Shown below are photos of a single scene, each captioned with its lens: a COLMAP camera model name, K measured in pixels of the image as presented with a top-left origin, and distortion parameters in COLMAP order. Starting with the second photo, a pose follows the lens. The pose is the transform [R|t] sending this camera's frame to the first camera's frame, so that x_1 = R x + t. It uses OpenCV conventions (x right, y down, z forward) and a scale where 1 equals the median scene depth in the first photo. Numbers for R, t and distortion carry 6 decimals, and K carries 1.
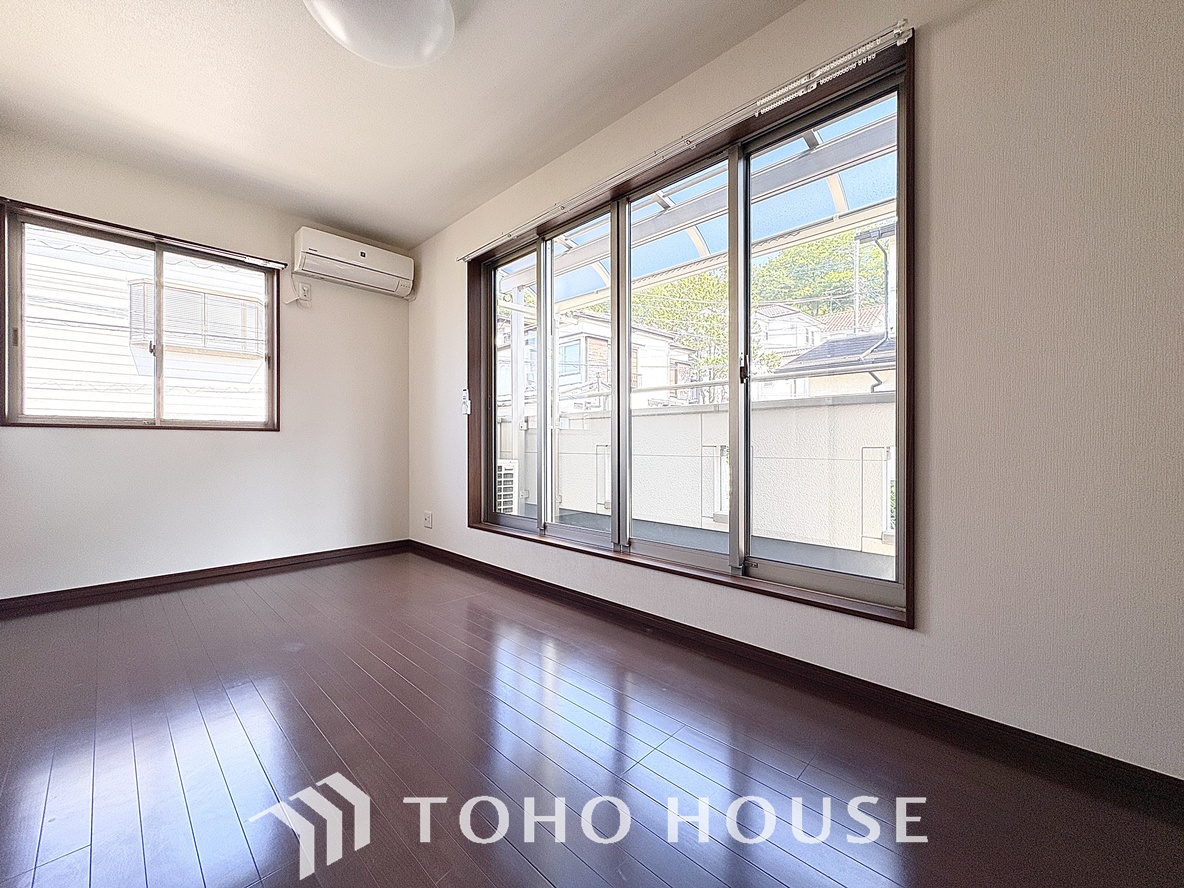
lens RADIAL K [[473.7, 0, 595.1], [0, 473.7, 444.5], [0, 0, 1]] dist [0.001075, 0.000235]
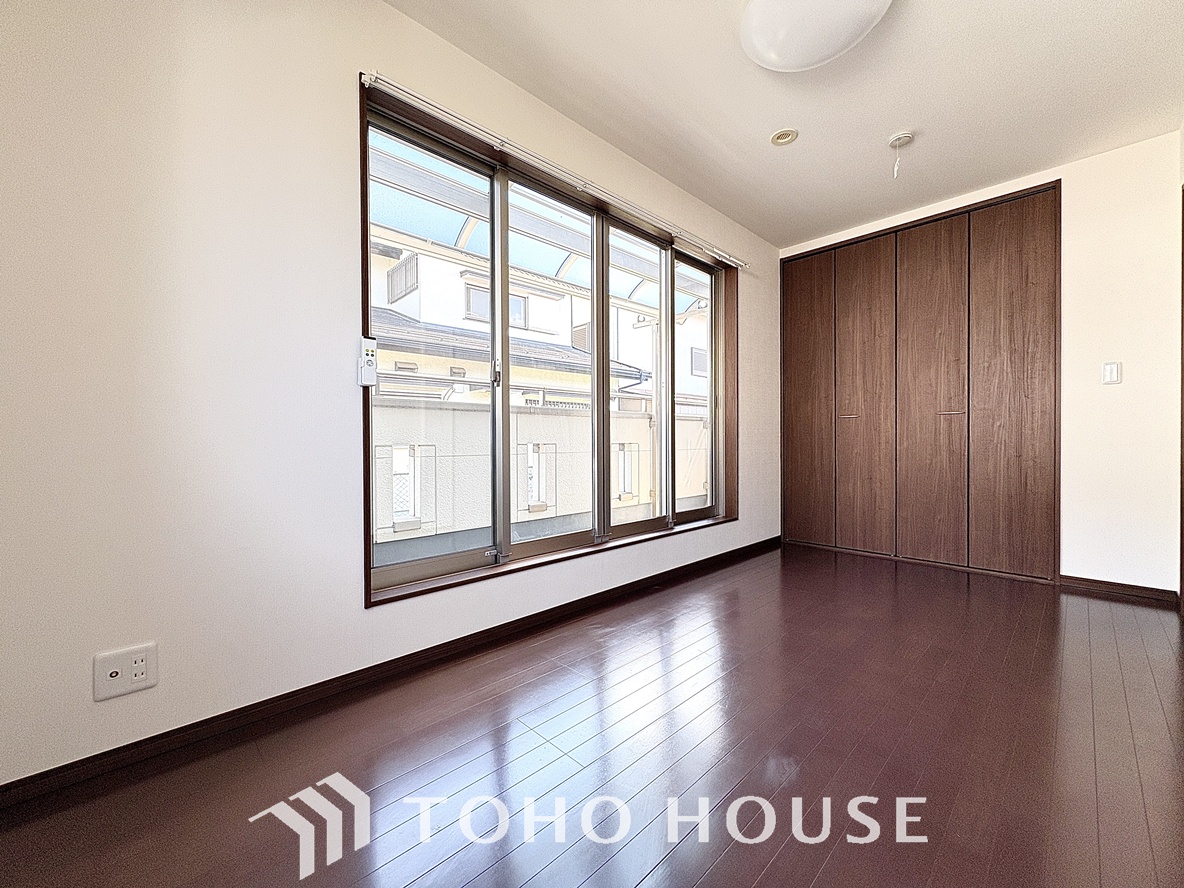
lens RADIAL K [[473.7, 0, 595.1], [0, 473.7, 444.5], [0, 0, 1]] dist [0.001075, 0.000235]
pose [[0.033794, -0.006675, 0.999407, -0.958856], [0.007308, 0.999953, 0.006432, -0.002804], [-0.999402, 0.007086, 0.033841, 0.920898]]
